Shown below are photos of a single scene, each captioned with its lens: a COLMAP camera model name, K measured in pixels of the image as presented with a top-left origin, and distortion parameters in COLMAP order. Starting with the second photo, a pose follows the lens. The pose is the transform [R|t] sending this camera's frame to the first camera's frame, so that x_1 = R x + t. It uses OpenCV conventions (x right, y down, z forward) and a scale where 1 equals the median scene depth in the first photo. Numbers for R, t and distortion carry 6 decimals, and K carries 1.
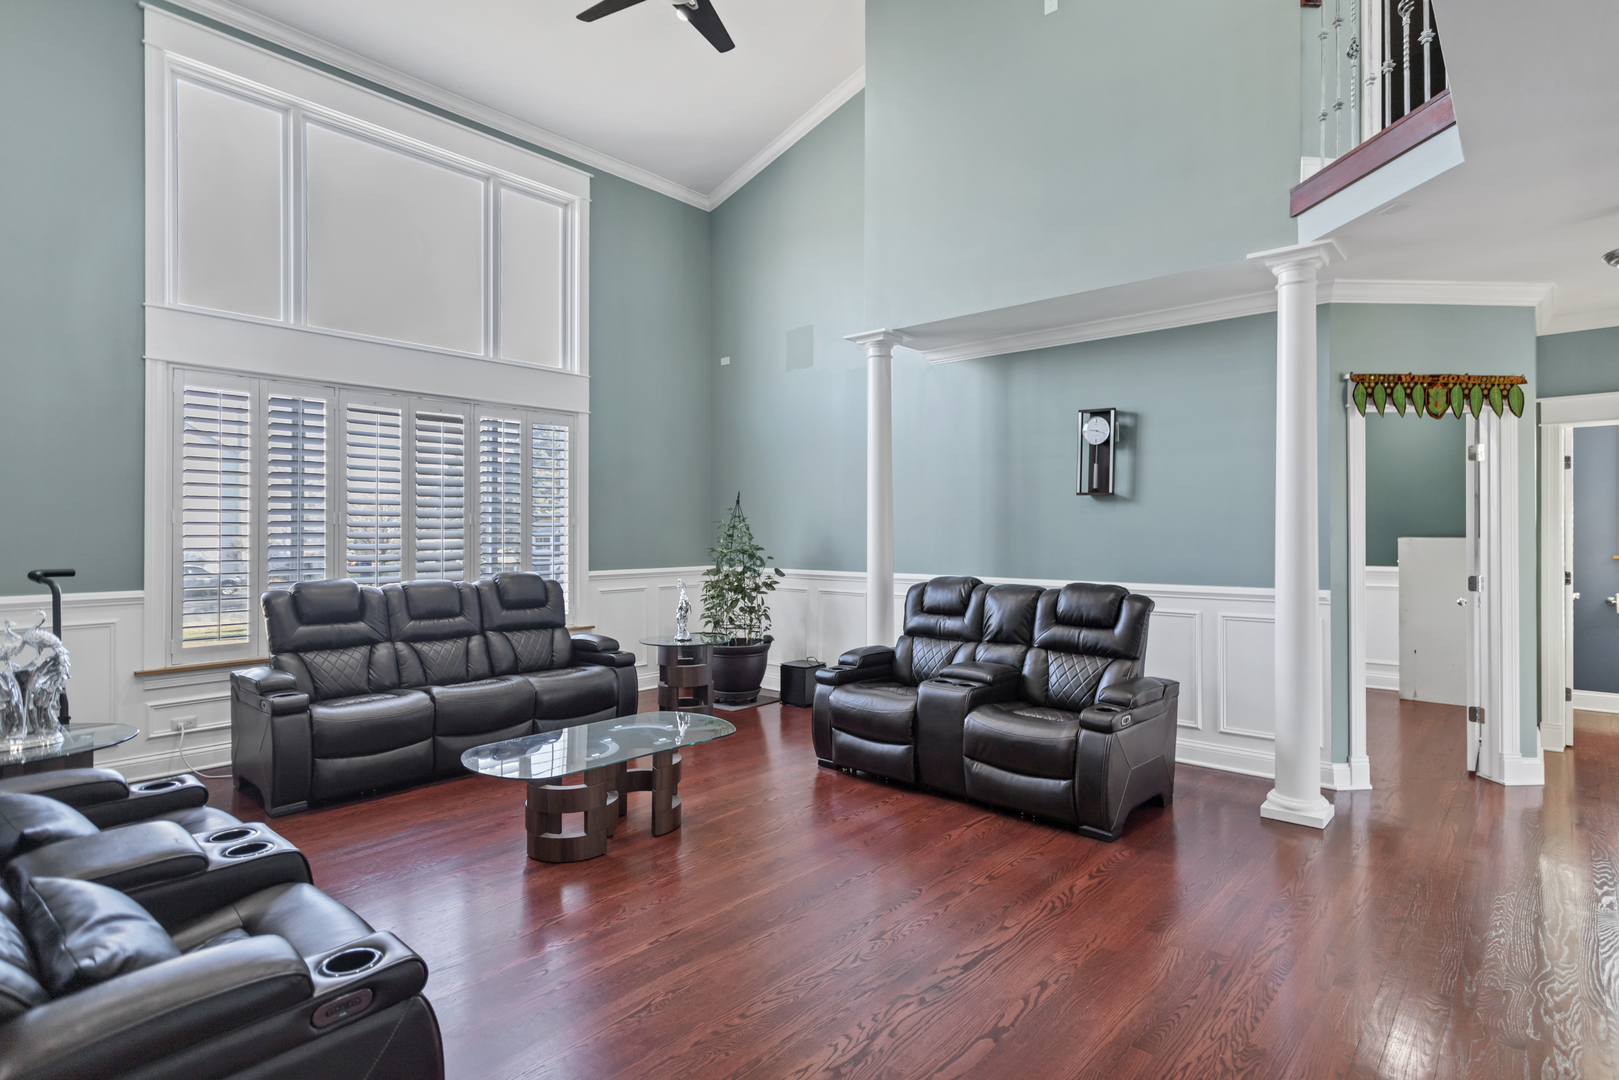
lens RADIAL K [[846.3, 0, 808.9], [0, 846.3, 528.7], [0, 0, 1]] dist [0.003553, 0.000342]
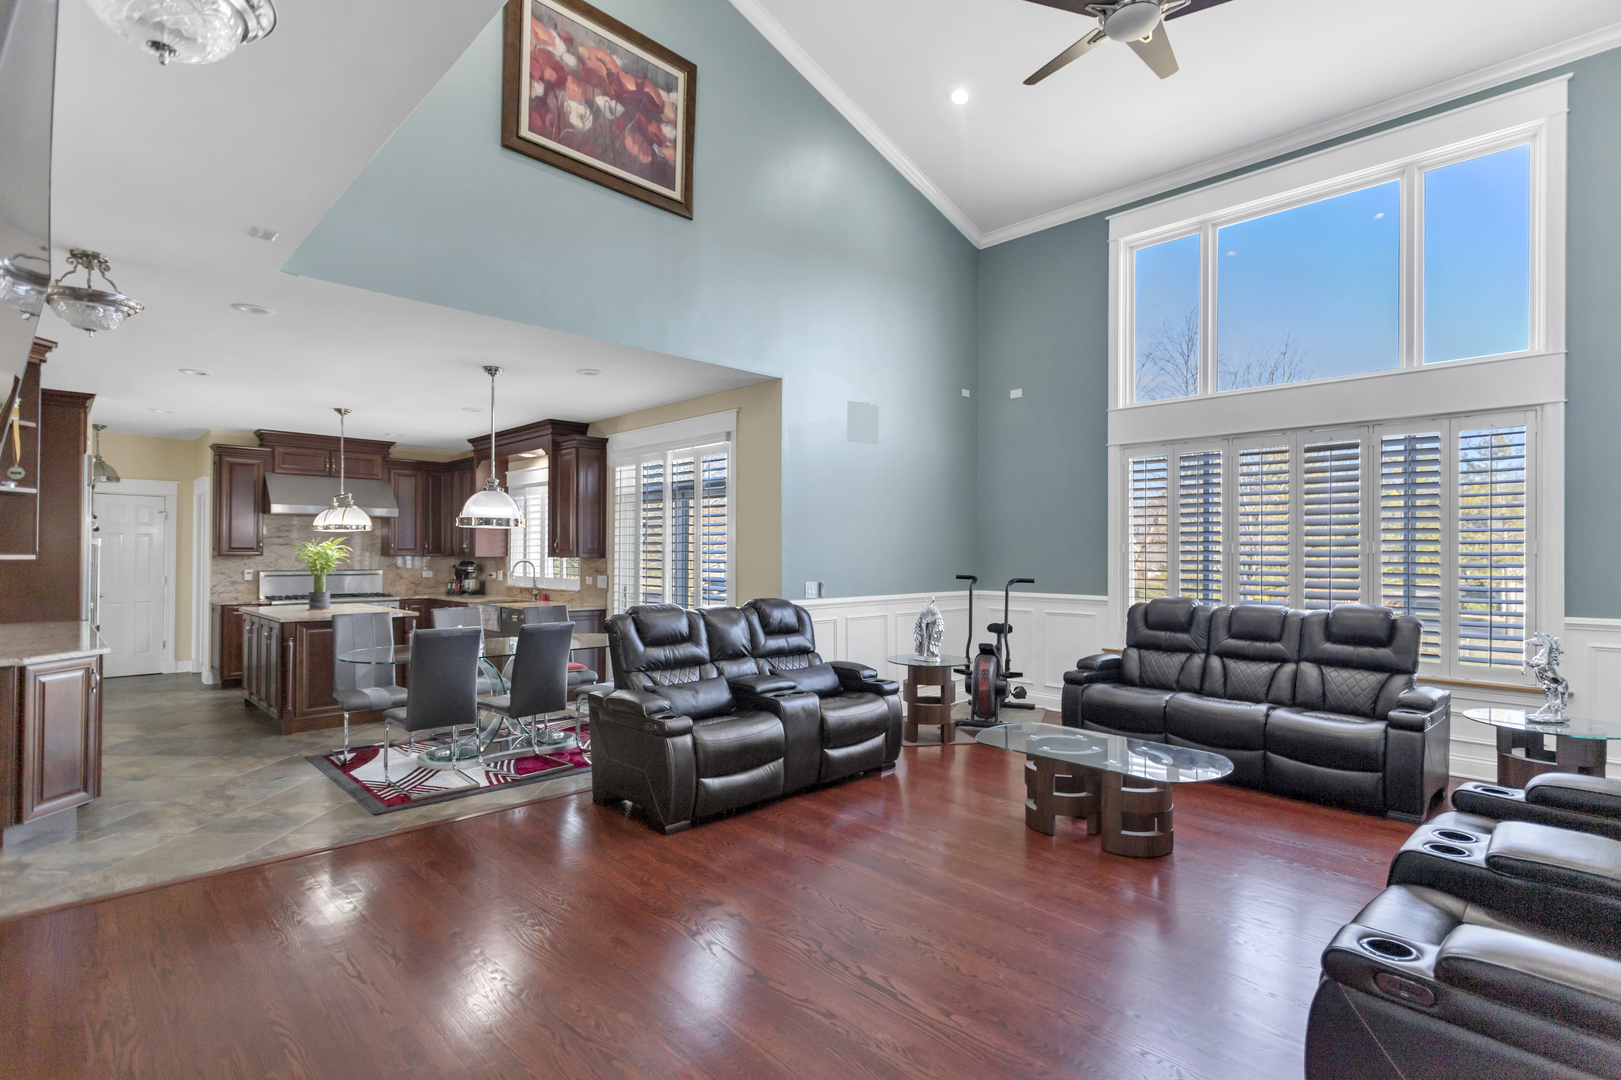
lens RADIAL K [[765.5, 0, 809.9], [0, 765.5, 549.9], [0, 0, 1]] dist [-0.003561, -0.000155]
pose [[-0.074415, -0.000976, -0.997227, 0.567124], [0.000926, 0.999999, -0.001048, -0.009167], [0.997227, -0.001001, -0.074414, 0.496884]]
